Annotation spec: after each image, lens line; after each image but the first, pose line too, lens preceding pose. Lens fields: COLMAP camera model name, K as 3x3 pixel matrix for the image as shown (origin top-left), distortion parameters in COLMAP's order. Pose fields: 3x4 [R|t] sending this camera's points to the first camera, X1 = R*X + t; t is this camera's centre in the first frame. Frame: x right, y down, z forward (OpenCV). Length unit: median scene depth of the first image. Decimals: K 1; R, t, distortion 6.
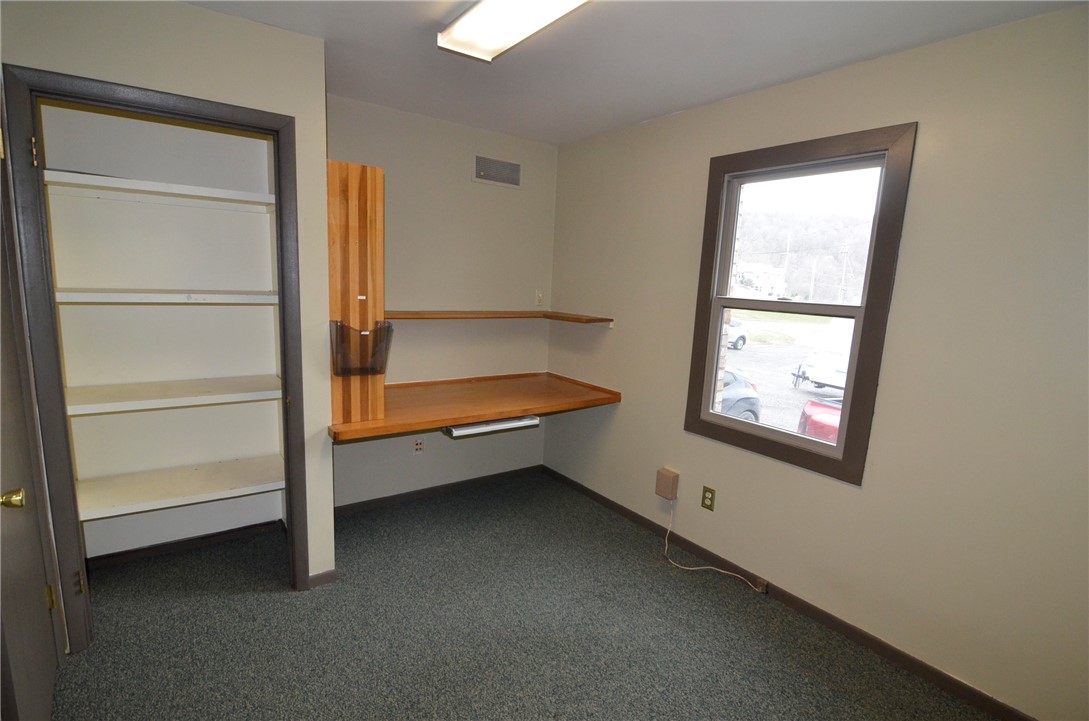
lens RADIAL K [[523.2, 0, 540.4], [0, 523.2, 364.1], [0, 0, 1]] dist [-0.004669, -0.001429]
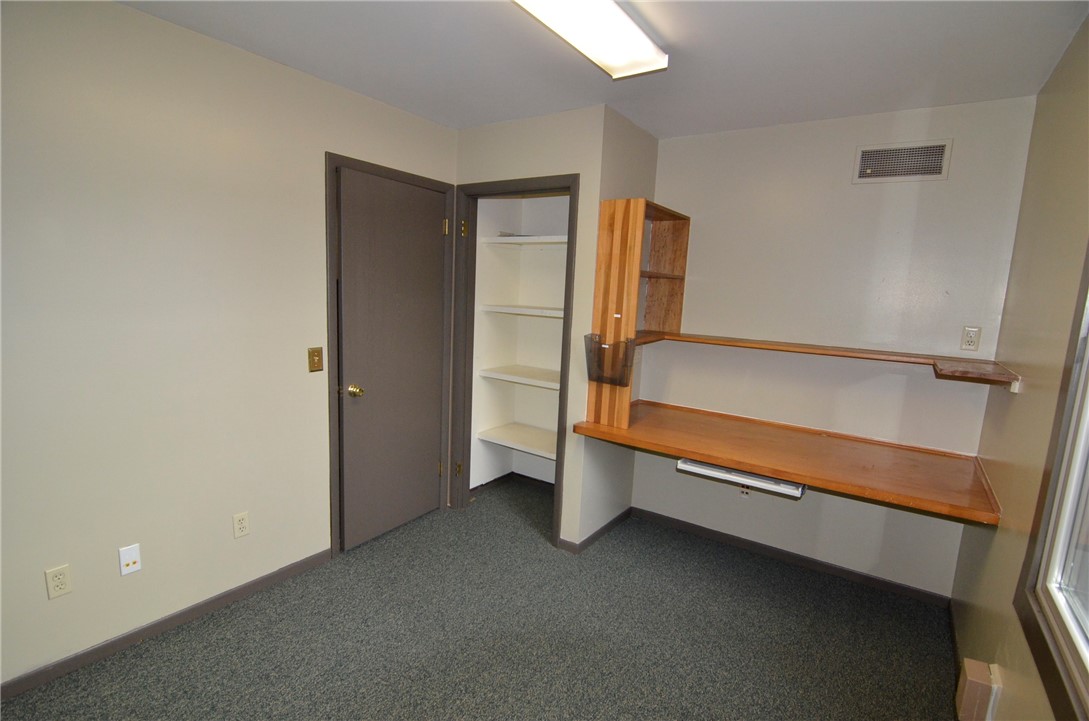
lens RADIAL K [[523.2, 0, 543.9], [0, 523.2, 364.4], [0, 0, 1]] dist [-0.004669, -0.001429]
pose [[0.353250, 0.106446, -0.929454, 0.648514], [-0.180772, 0.982548, 0.043822, -0.044407], [0.917898, 0.152539, 0.366327, 0.450217]]
